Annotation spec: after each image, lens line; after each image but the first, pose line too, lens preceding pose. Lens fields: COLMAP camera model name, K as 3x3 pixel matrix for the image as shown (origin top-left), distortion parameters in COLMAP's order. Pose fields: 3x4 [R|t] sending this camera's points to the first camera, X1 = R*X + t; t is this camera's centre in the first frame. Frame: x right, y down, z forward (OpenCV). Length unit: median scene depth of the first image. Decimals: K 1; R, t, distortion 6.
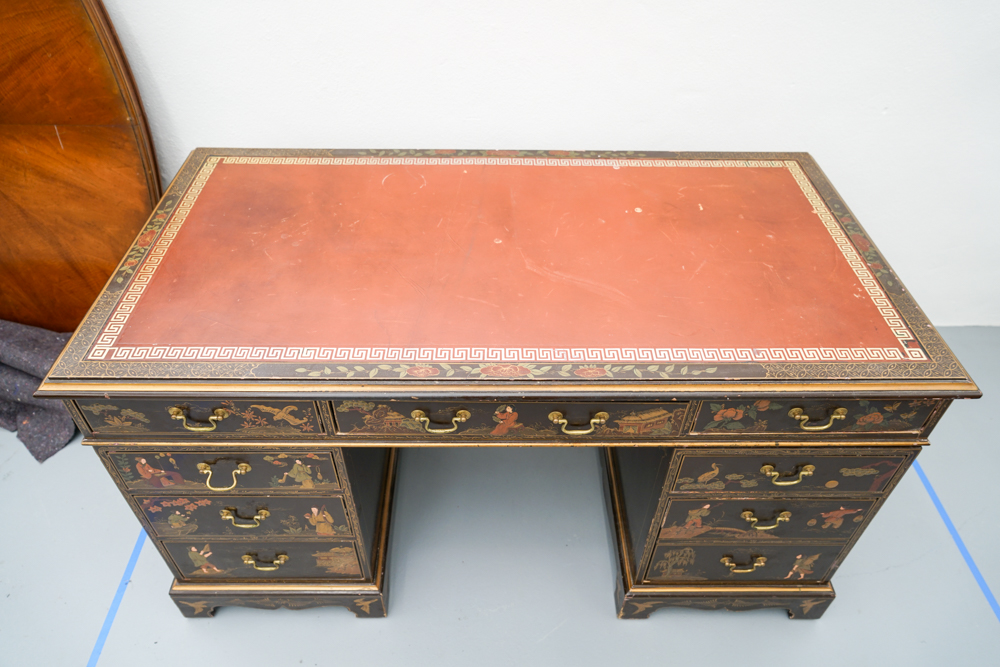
lens RADIAL K [[676.3, 0, 500.0], [0, 676.3, 333.5], [0, 0, 1]] dist [-0.010003, 0.000248]
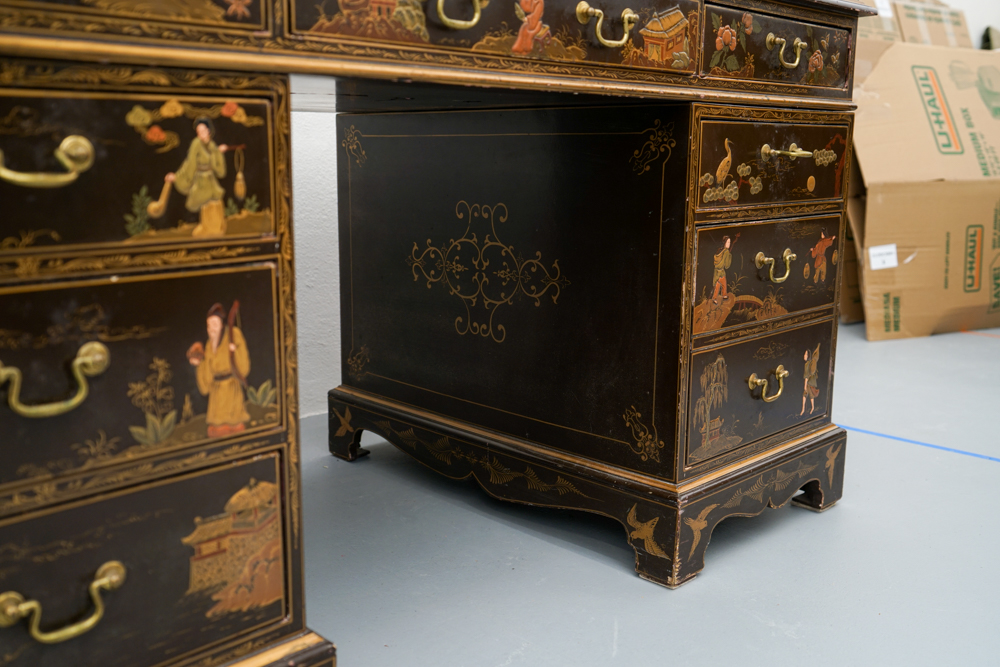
lens RADIAL K [[975.6, 0, 500.0], [0, 975.6, 333.5], [0, 0, 1]] dist [-0.025819, -0.002145]
pose [[0.713980, -0.142542, 0.685504, -0.644517], [0.476430, 0.816353, -0.326470, 0.626657], [-0.513077, 0.559687, 0.650770, 0.593326]]
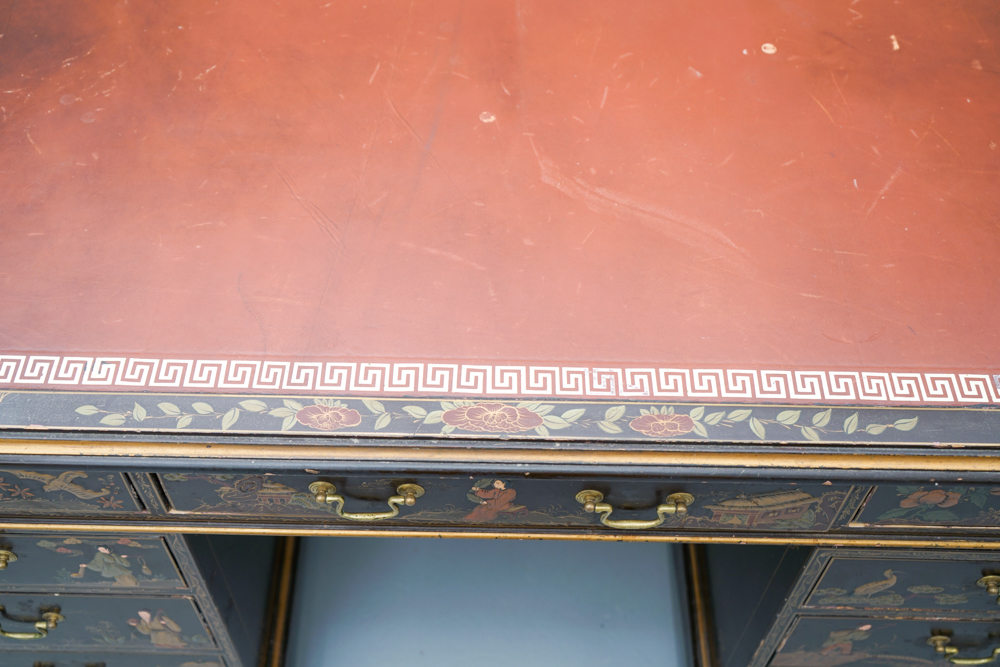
lens RADIAL K [[1075.7, 0, 480.8], [0, 1075.7, 334.9], [0, 0, 1]] dist [0.003569, 0.034963]
pose [[0.999589, 0.019991, -0.020524, 0.013697], [-0.016120, 0.984624, 0.173941, -0.136270], [0.023686, -0.173539, 0.984542, 0.211112]]
